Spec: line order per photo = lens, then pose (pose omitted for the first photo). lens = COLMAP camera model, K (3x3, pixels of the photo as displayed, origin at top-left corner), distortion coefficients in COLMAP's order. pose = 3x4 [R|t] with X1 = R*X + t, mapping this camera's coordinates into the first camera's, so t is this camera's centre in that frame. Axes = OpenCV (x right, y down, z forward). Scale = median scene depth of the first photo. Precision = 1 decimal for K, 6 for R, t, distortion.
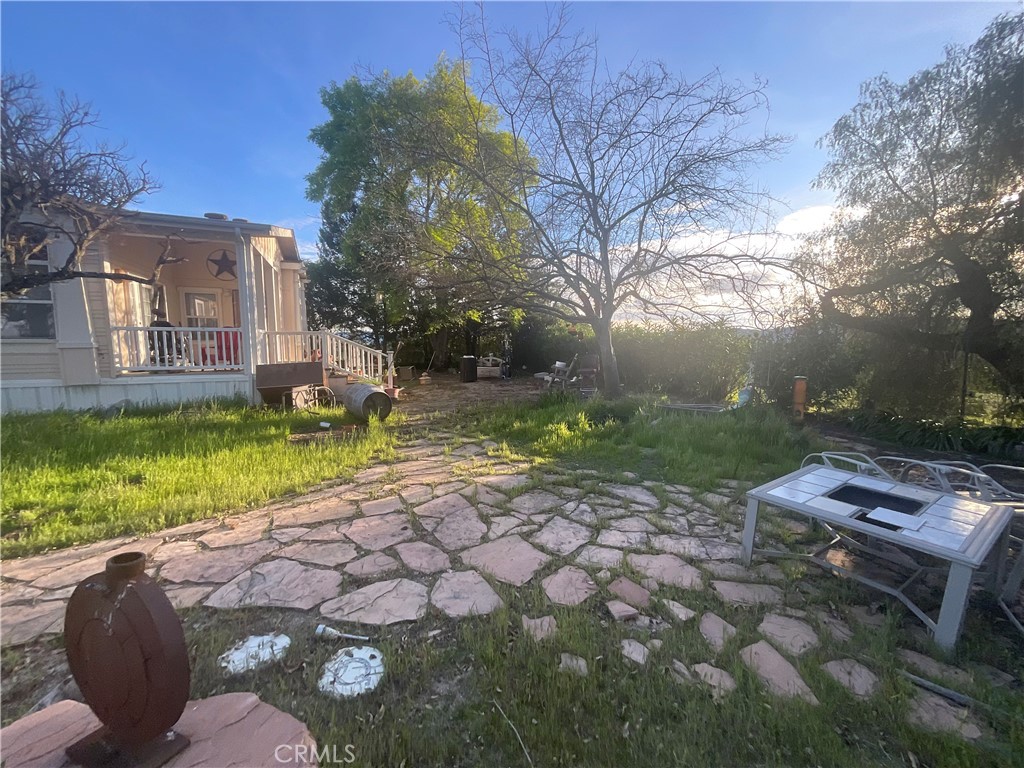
lens RADIAL K [[411.9, 0, 514.3], [0, 411.9, 383.5], [0, 0, 1]] dist [0.002971, -0.001322]
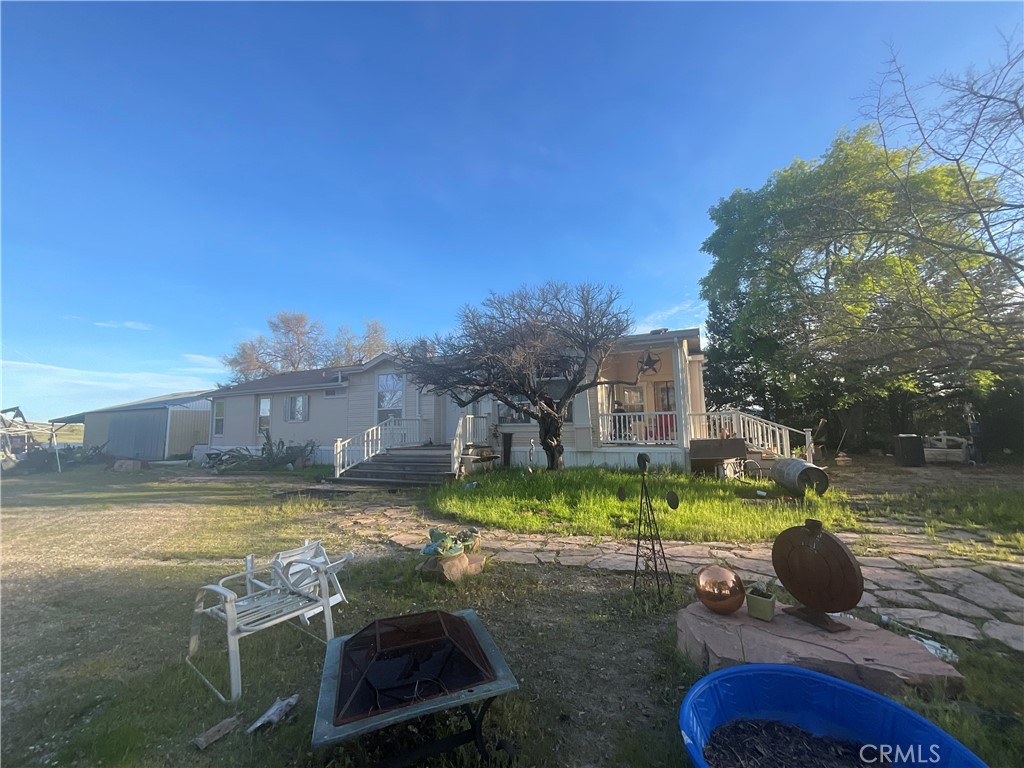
lens RADIAL K [[411.9, 0, 513.8], [0, 411.9, 384.4], [0, 0, 1]] dist [0.002971, -0.001322]
pose [[0.676905, -0.084897, -0.731158, -0.047643], [-0.053885, 0.984946, -0.164252, 0.019922], [0.734095, 0.150581, 0.662140, -0.228499]]
